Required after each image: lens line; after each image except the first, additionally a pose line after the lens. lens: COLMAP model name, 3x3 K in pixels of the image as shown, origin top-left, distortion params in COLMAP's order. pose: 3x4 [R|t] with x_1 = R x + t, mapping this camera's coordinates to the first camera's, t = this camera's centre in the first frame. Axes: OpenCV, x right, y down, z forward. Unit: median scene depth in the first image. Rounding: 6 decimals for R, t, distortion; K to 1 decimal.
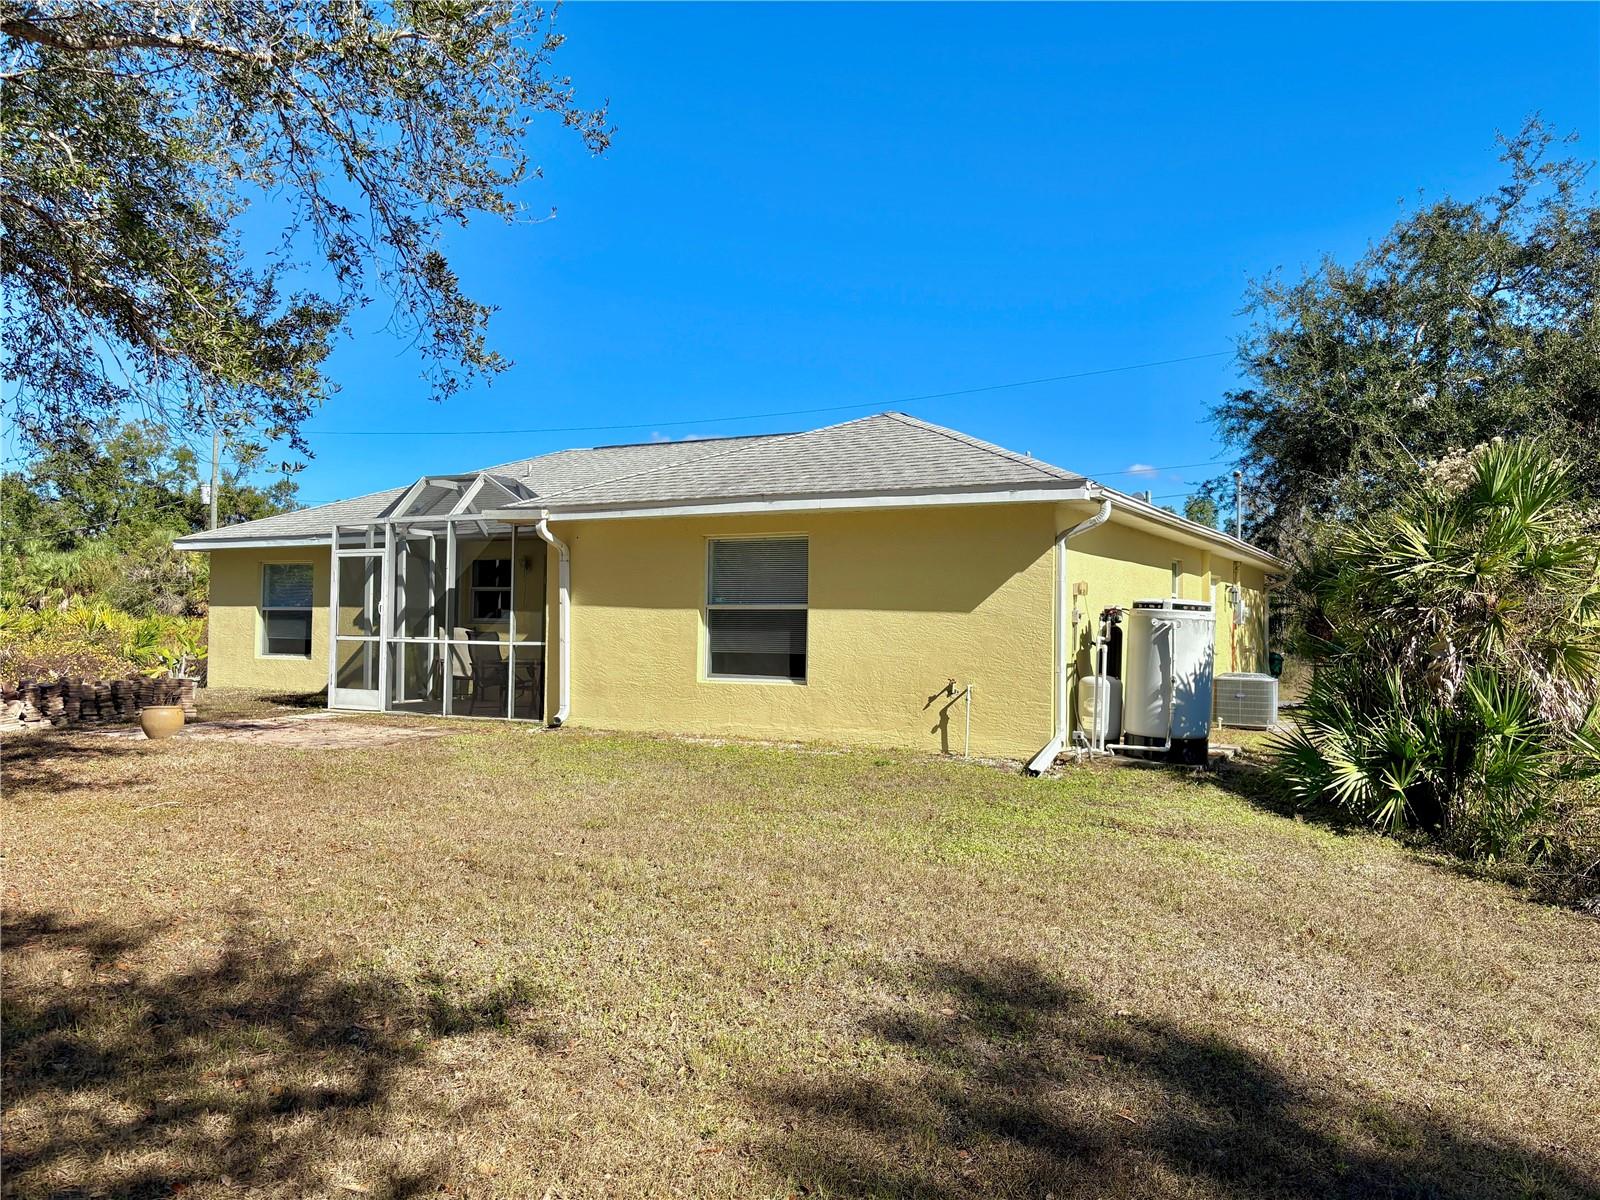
lens RADIAL K [[1193.3, 0, 800.0], [0, 1193.3, 600.0], [0, 0, 1]] dist [0.049702, -0.059933]
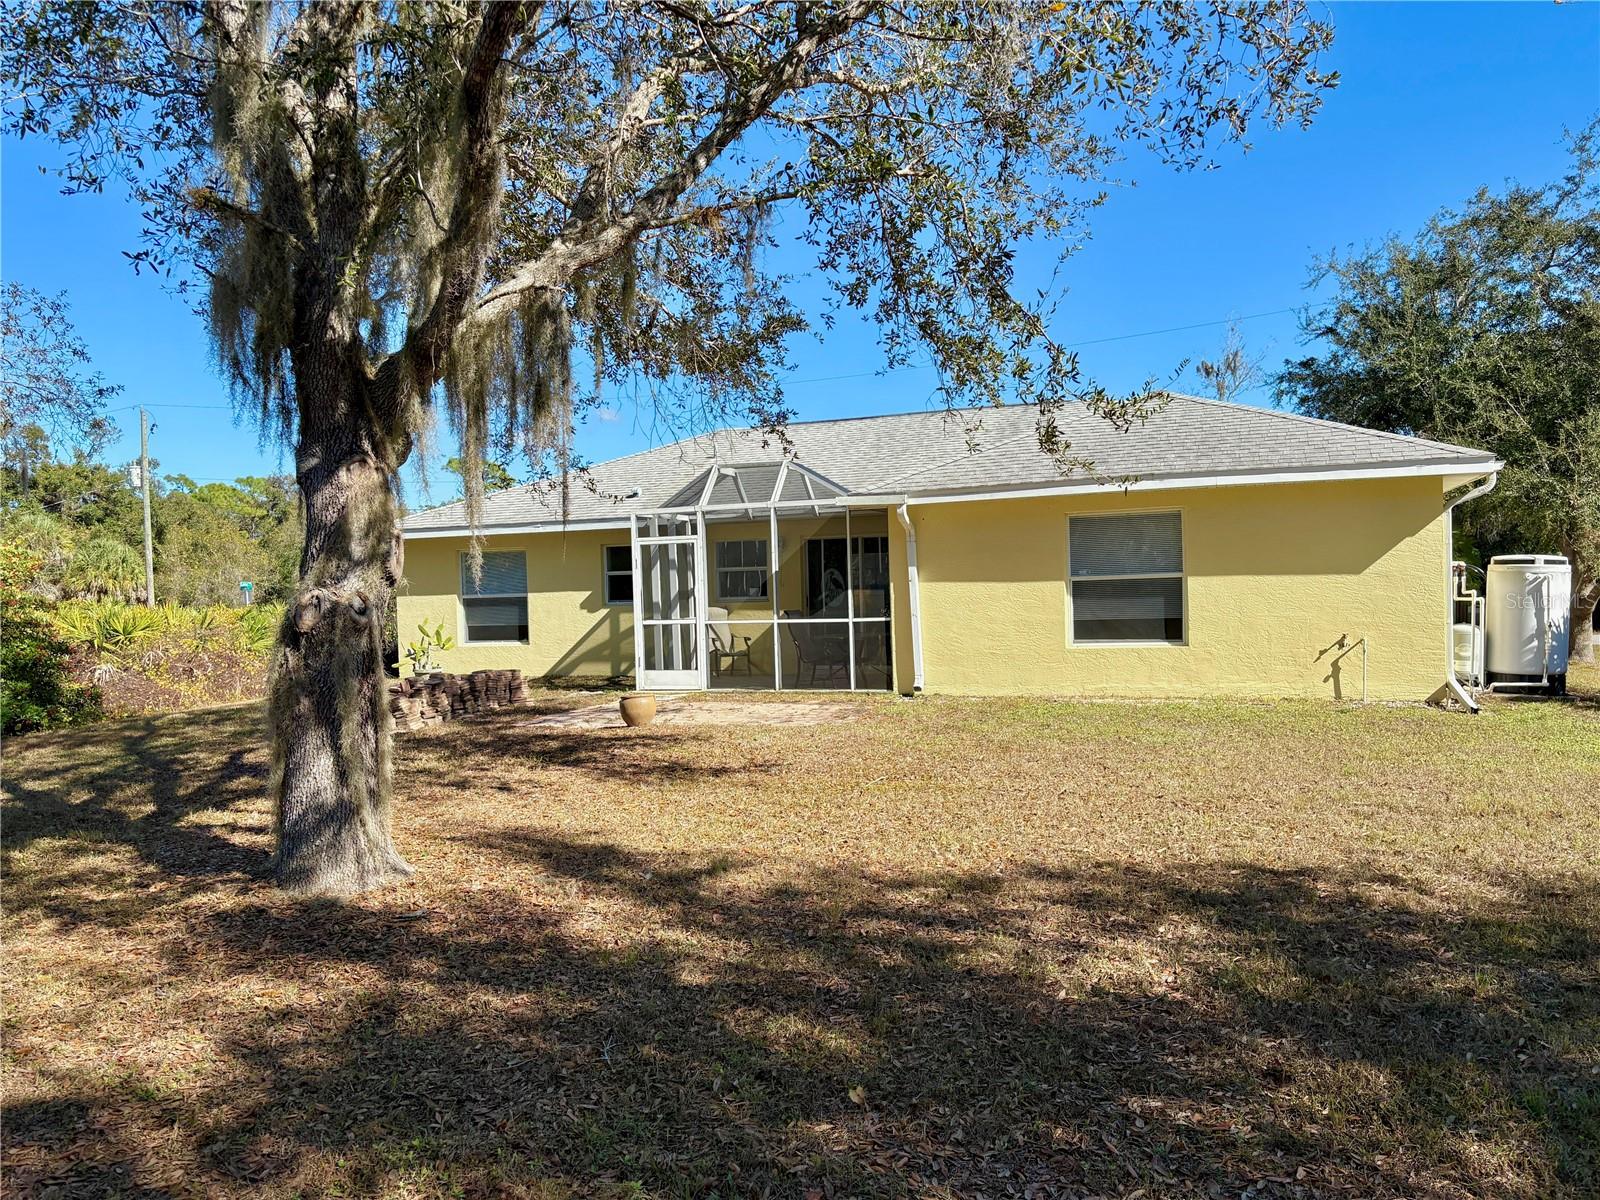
lens RADIAL K [[1193.3, 0, 800.0], [0, 1193.3, 600.0], [0, 0, 1]] dist [0.049702, -0.059933]
pose [[0.989179, -0.044364, 0.139848, -0.498881], [0.039456, 0.998511, 0.037675, -0.026795], [-0.141311, -0.031749, 0.989456, -0.050072]]
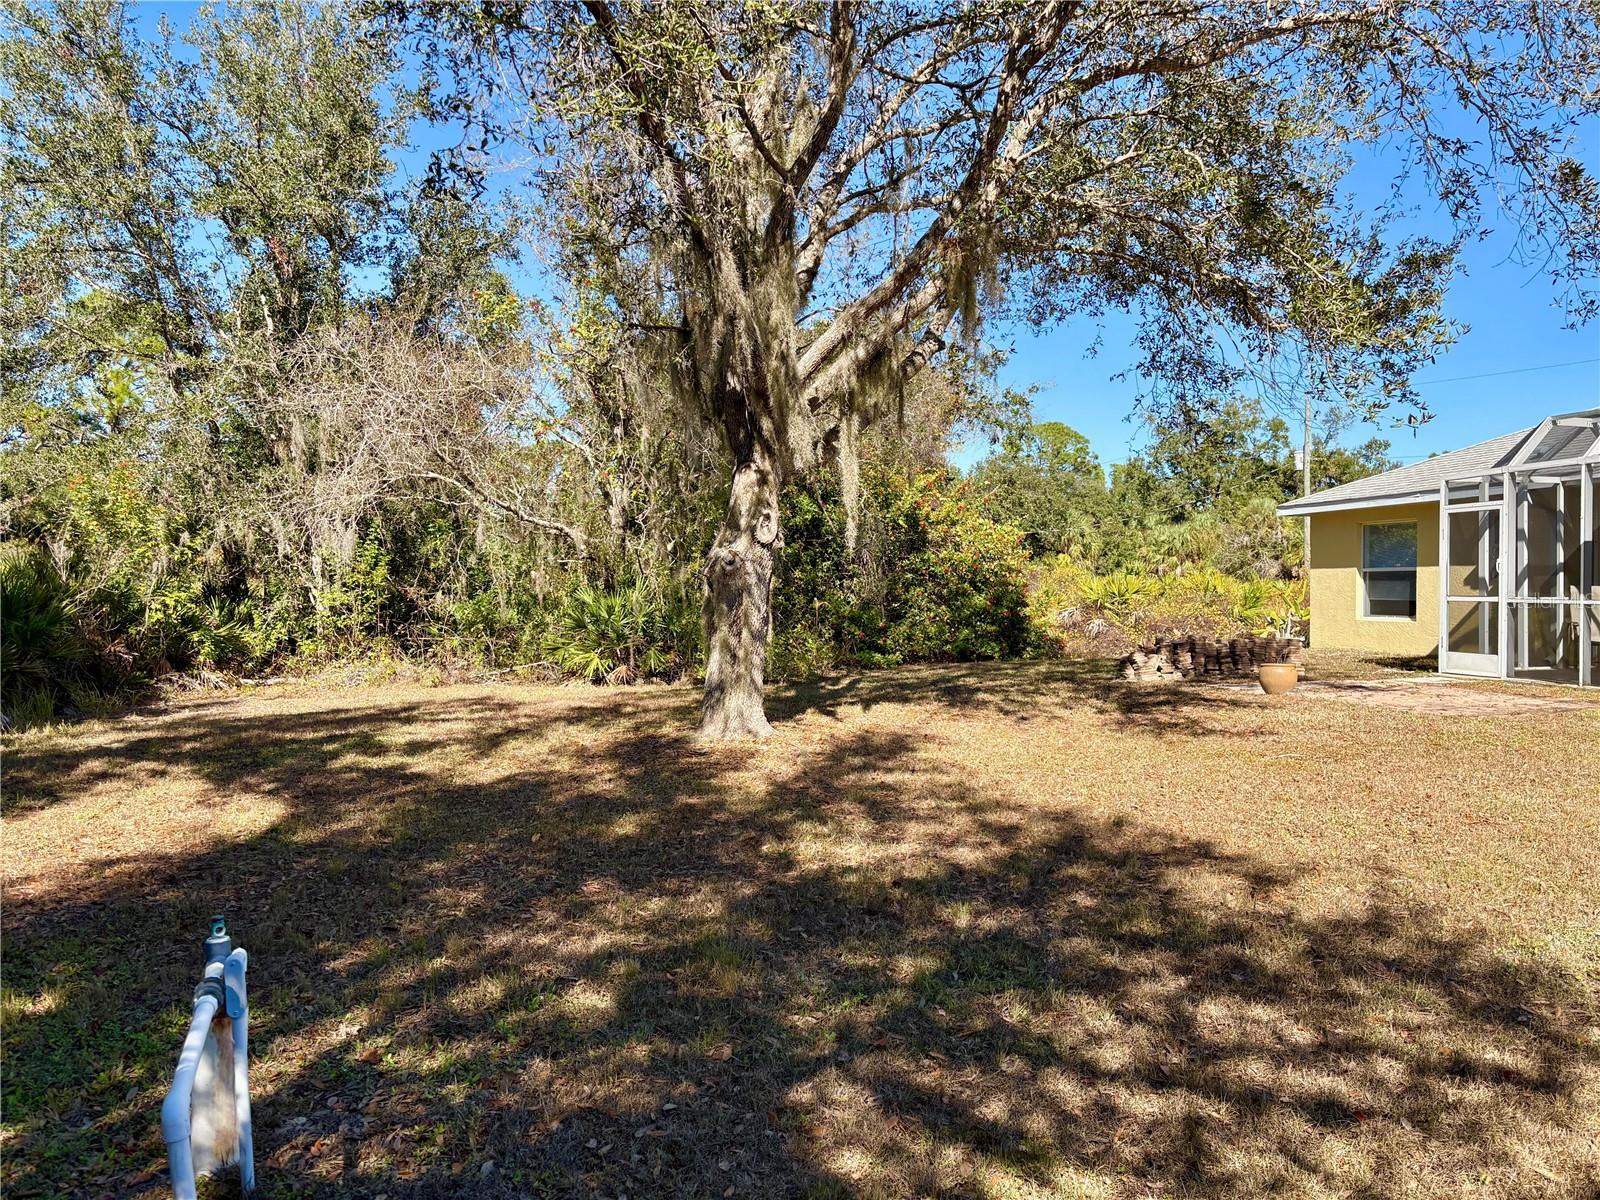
lens RADIAL K [[1193.3, 0, 800.0], [0, 1193.3, 600.0], [0, 0, 1]] dist [0.049702, -0.059933]
pose [[0.658972, -0.005944, -0.752144, -0.009535], [0.029790, 0.999390, 0.018202, 0.000101], [0.751577, -0.034401, 0.658748, -0.011694]]
